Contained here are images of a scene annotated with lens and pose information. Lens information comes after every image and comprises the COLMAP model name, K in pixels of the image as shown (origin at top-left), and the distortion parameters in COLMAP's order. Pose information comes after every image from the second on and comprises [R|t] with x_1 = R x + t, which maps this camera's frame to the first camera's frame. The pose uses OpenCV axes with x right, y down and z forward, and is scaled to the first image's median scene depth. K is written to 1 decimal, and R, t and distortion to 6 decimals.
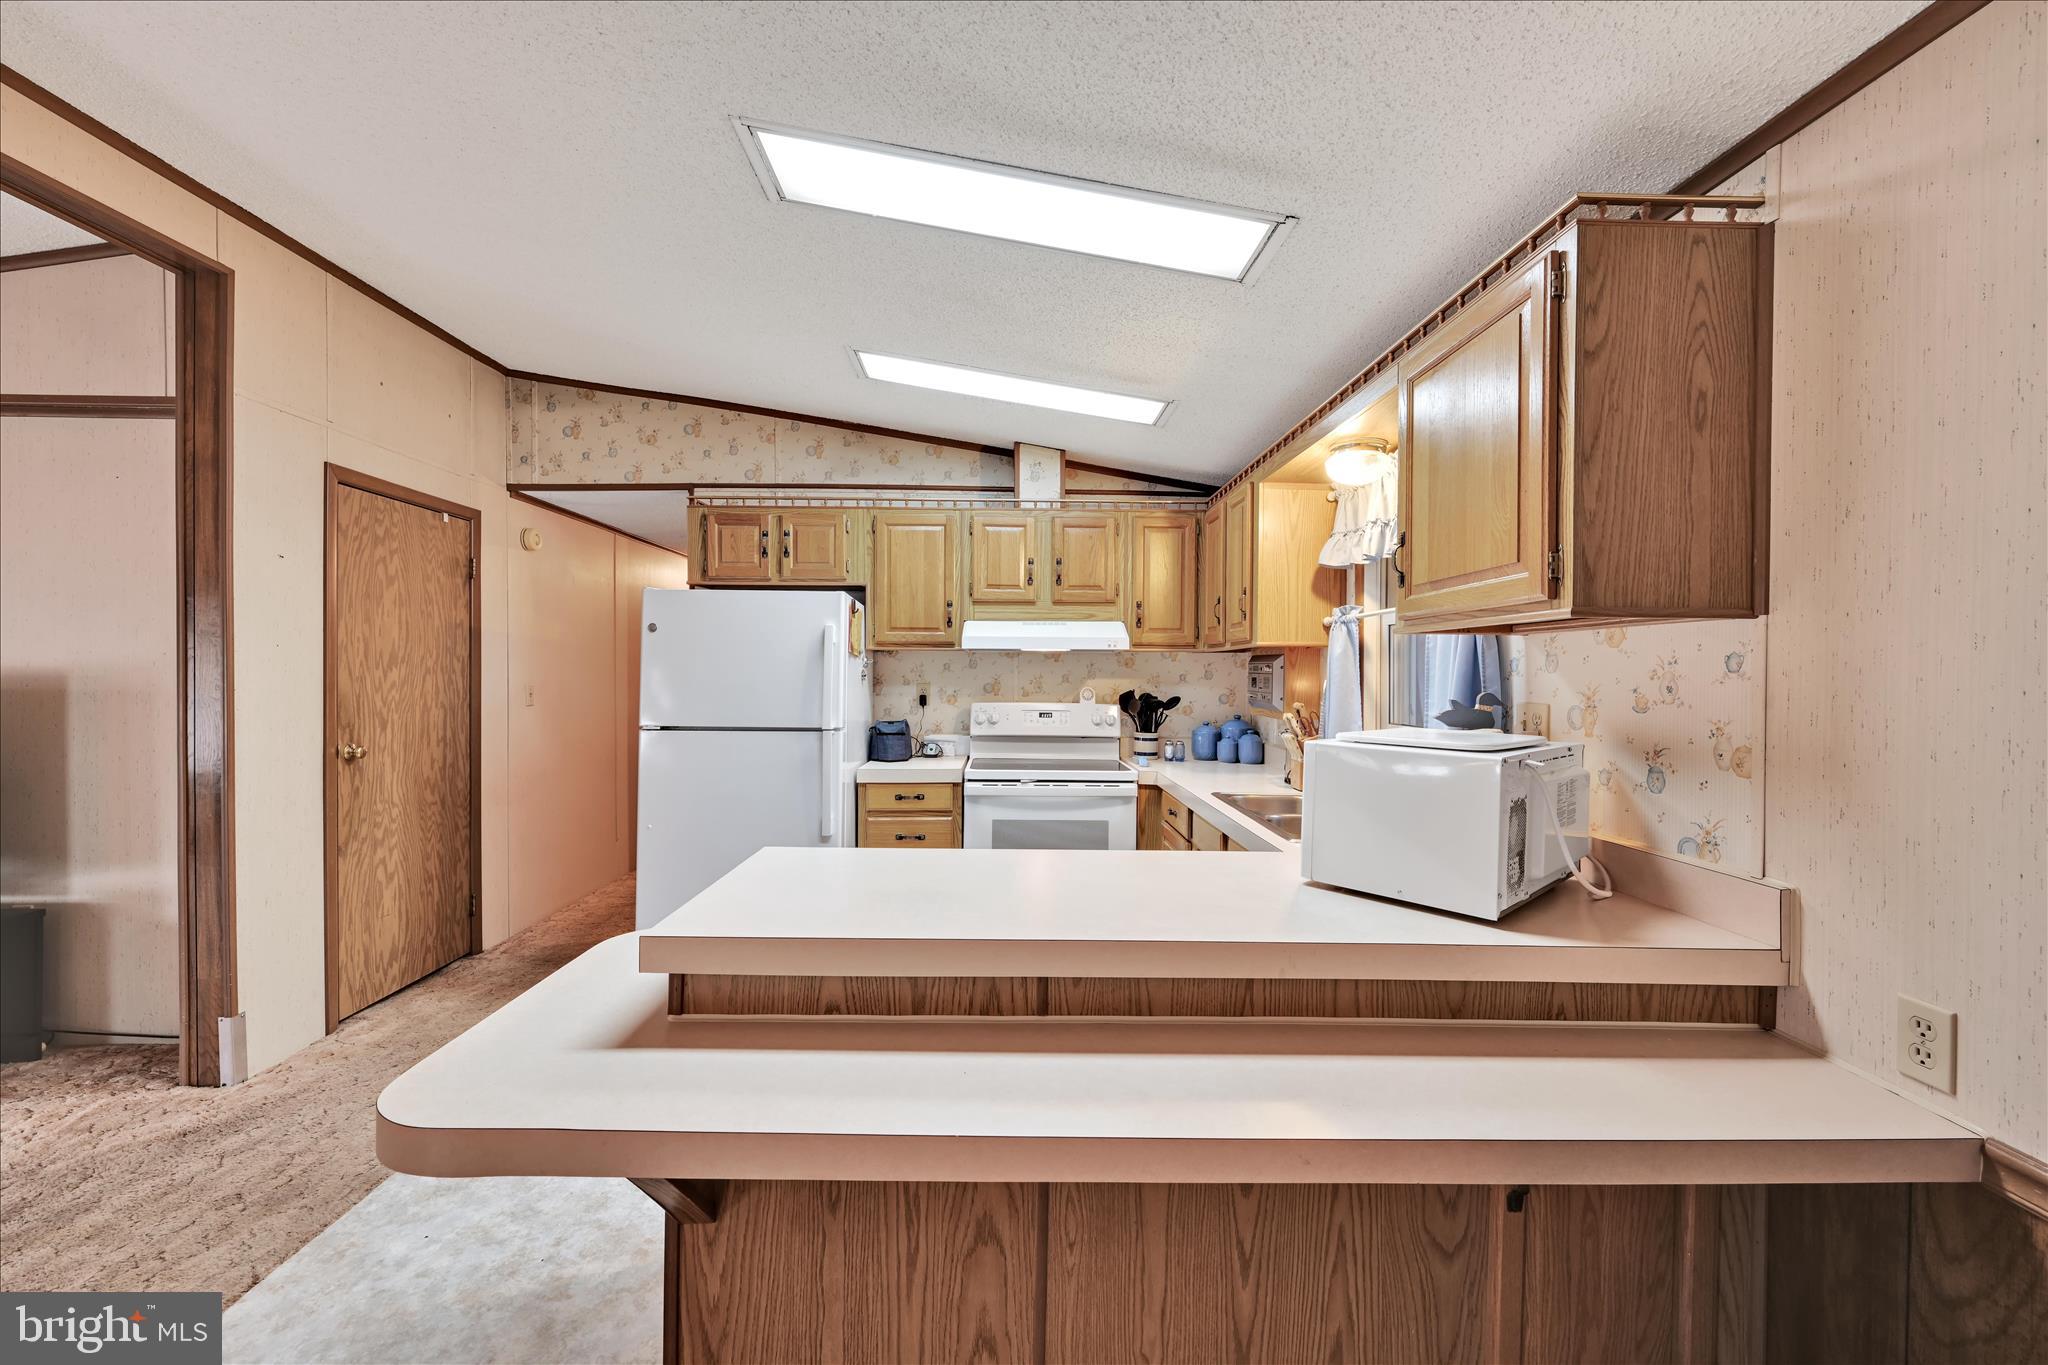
lens RADIAL K [[808.0, 0, 1018.4], [0, 808.0, 678.7], [0, 0, 1]] dist [0.000182, 0.000149]
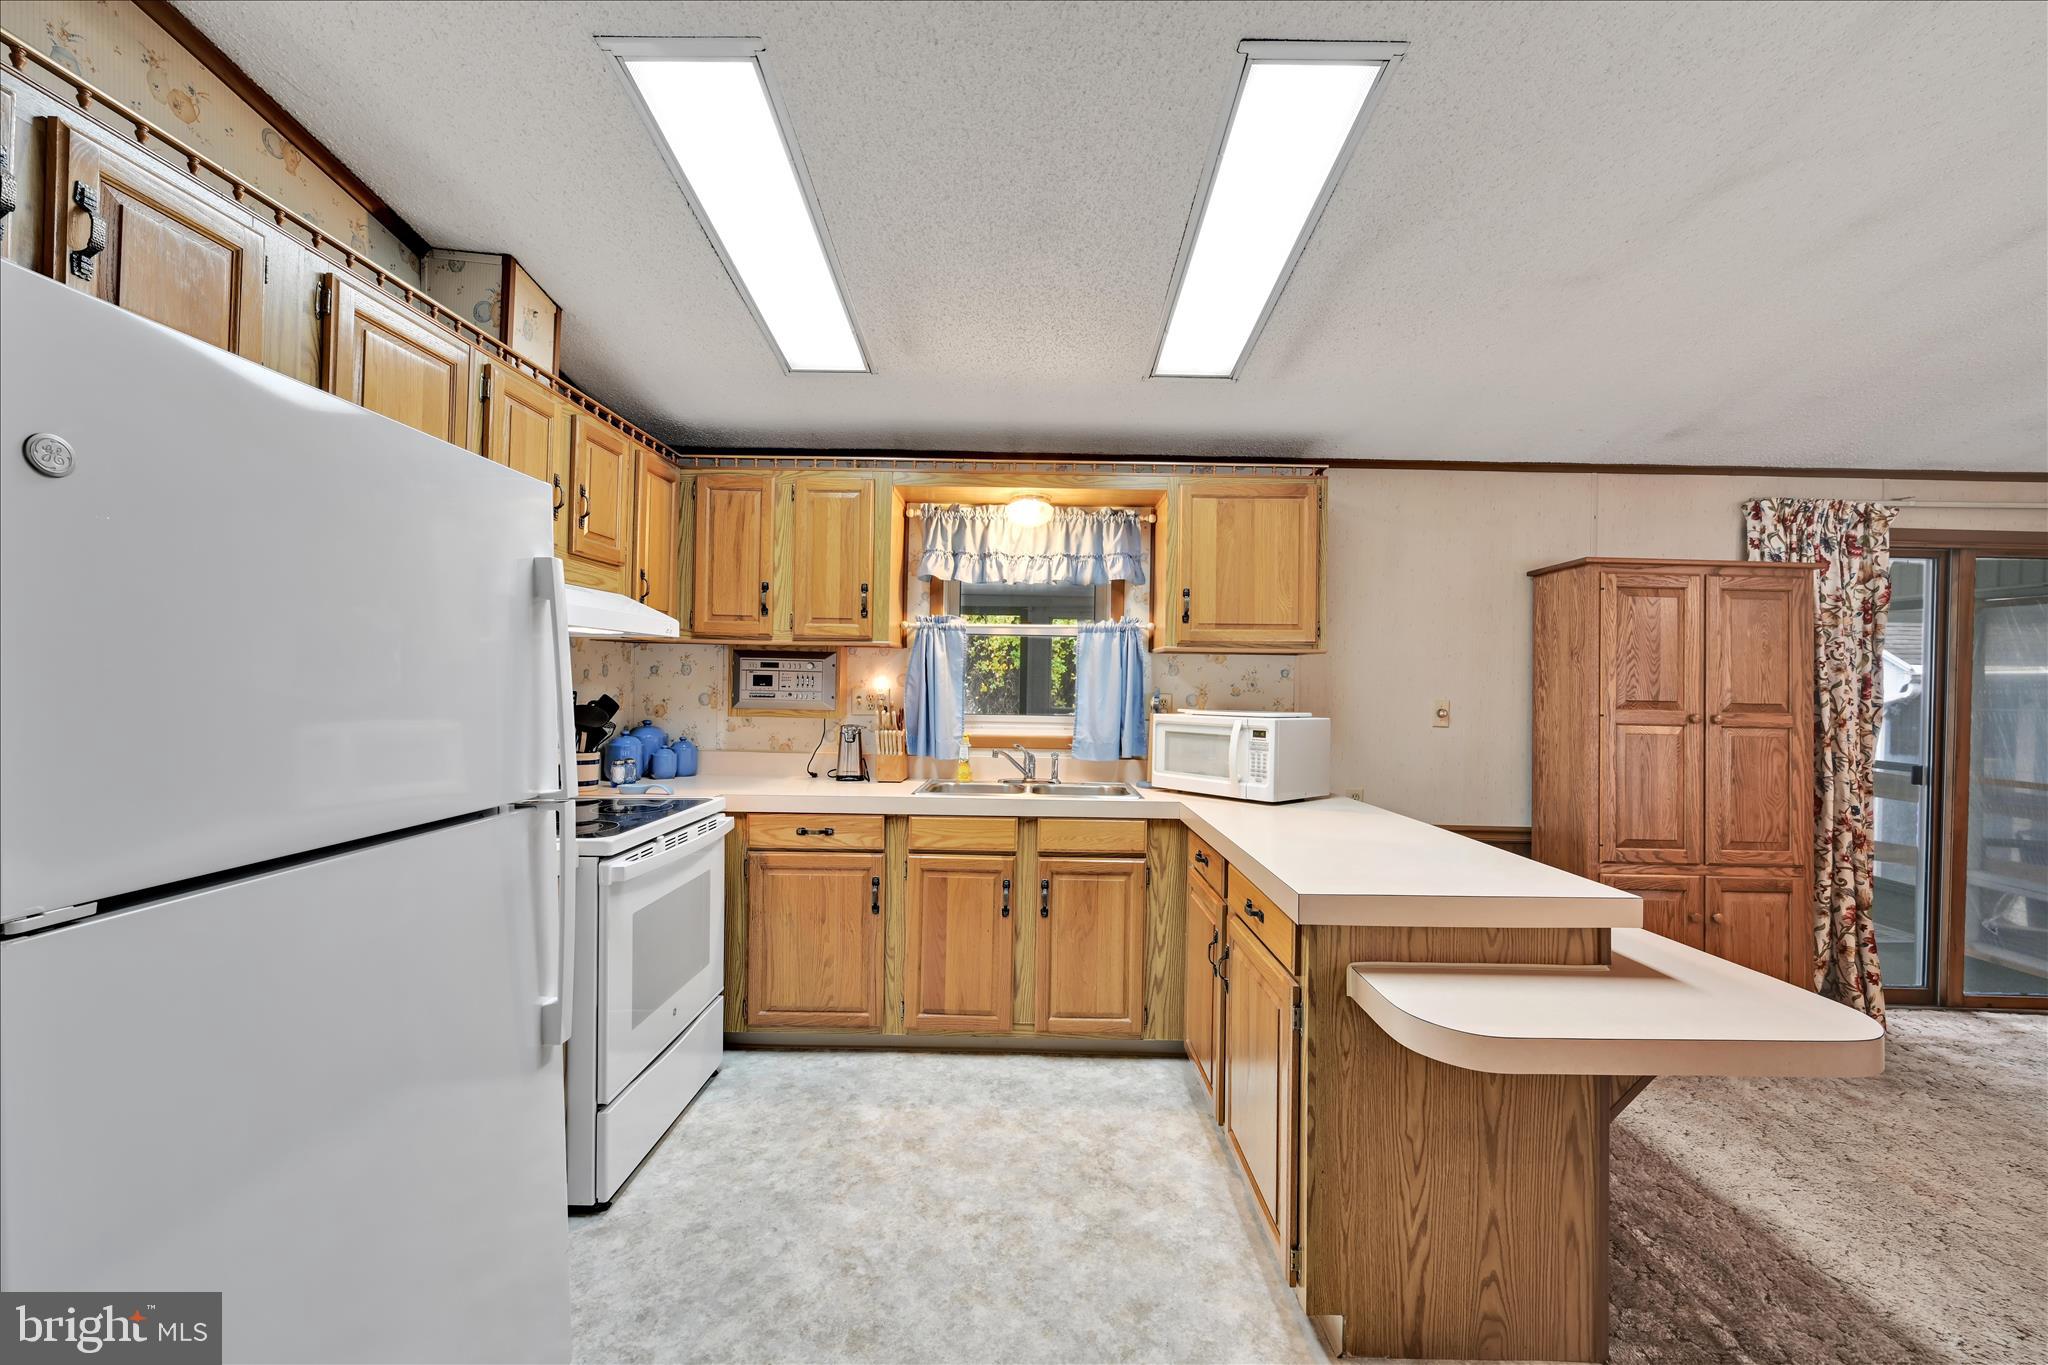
lens RADIAL K [[820.5, 0, 1027.3], [0, 820.5, 679.5], [0, 0, 1]] dist [-0.000308, 0.000044]
pose [[0.023277, -0.008185, 0.999696, -0.583438], [-0.007566, 0.999936, 0.008363, -0.006176], [-0.999700, -0.007759, 0.023214, 0.642389]]
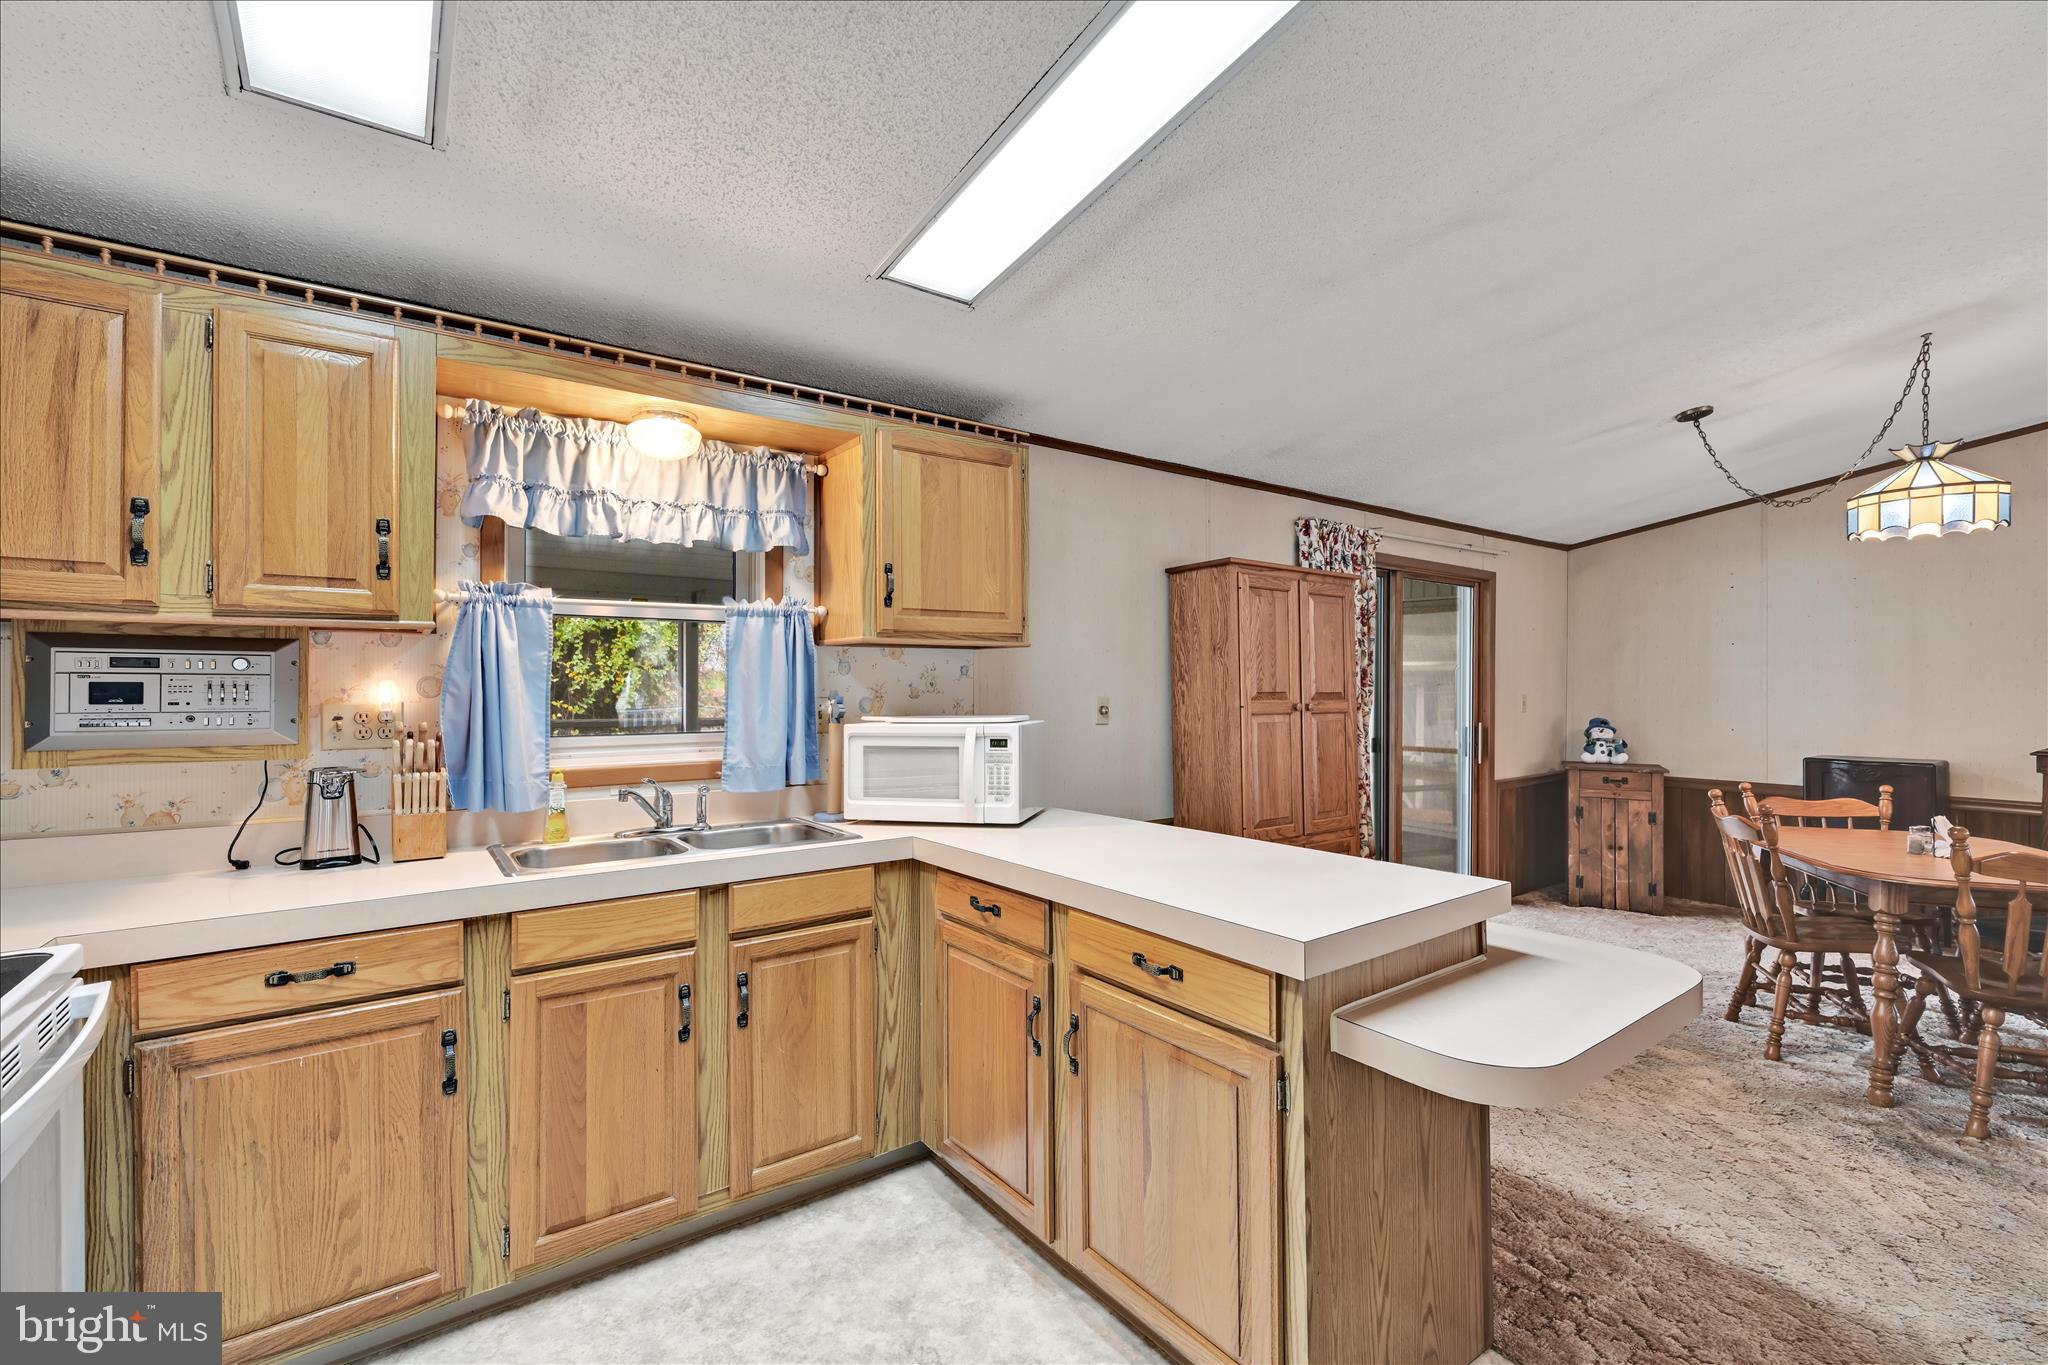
lens RADIAL K [[887.0, 0, 1027.8], [0, 887.0, 678.7], [0, 0, 1]] dist [-0.001382, -0.000128]
pose [[-0.575676, -0.003720, 0.817669, -0.392707], [0.003433, 0.999970, 0.006966, -0.005170], [-0.817671, 0.006817, -0.575646, 0.815124]]
